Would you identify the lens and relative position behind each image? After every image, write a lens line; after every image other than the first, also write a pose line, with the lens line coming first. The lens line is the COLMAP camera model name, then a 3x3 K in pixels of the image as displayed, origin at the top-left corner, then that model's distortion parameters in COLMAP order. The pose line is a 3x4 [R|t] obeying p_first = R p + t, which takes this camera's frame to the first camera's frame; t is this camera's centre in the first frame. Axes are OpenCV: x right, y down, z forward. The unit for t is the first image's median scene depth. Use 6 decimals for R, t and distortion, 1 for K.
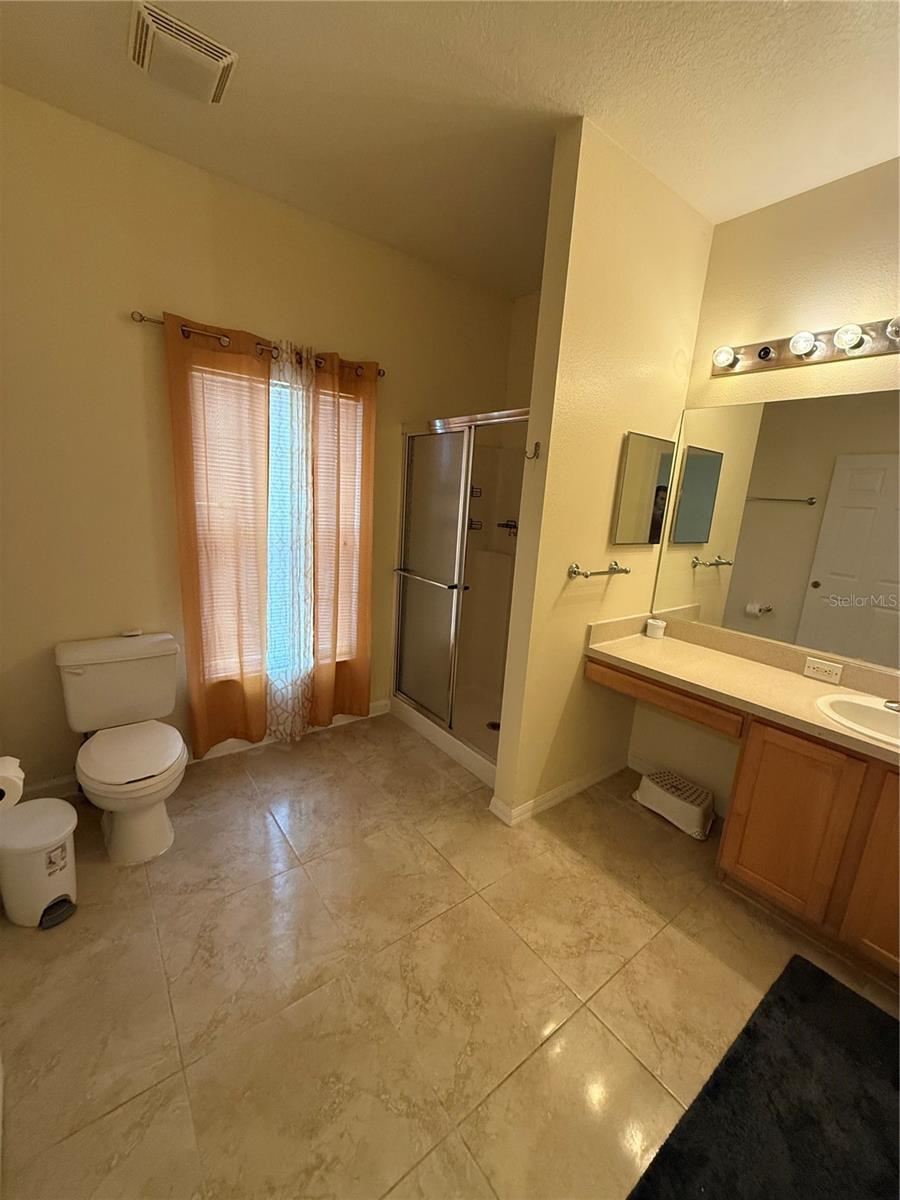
lens RADIAL K [[482.3, 0, 449.6], [0, 482.3, 600.1], [0, 0, 1]] dist [-0.002463, -0.000243]
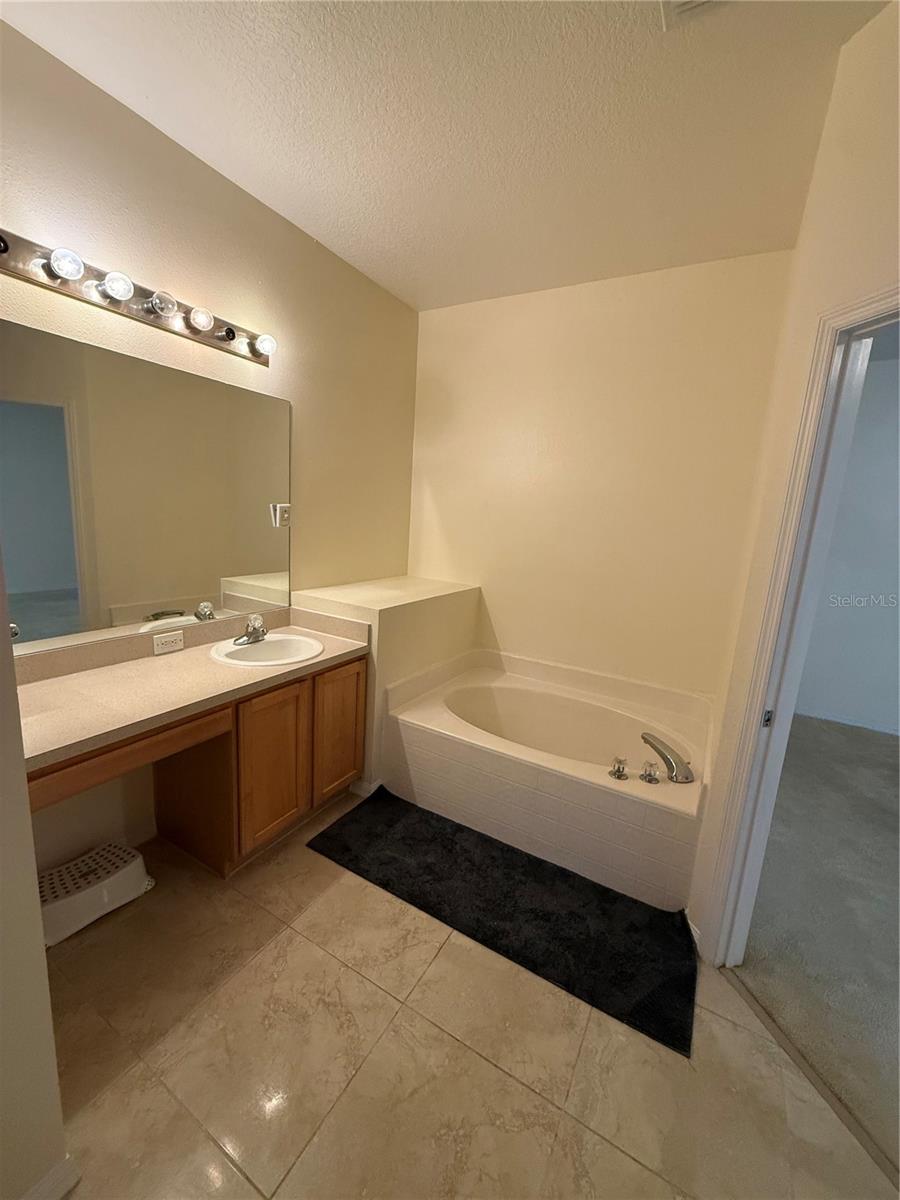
lens RADIAL K [[482.3, 0, 448.5], [0, 482.3, 598.3], [0, 0, 1]] dist [-0.002463, -0.000243]
pose [[-0.378856, -0.257630, 0.888873, -0.370467], [0.116322, 0.939597, 0.321911, -0.229675], [-0.918116, 0.225353, -0.326004, 0.903314]]
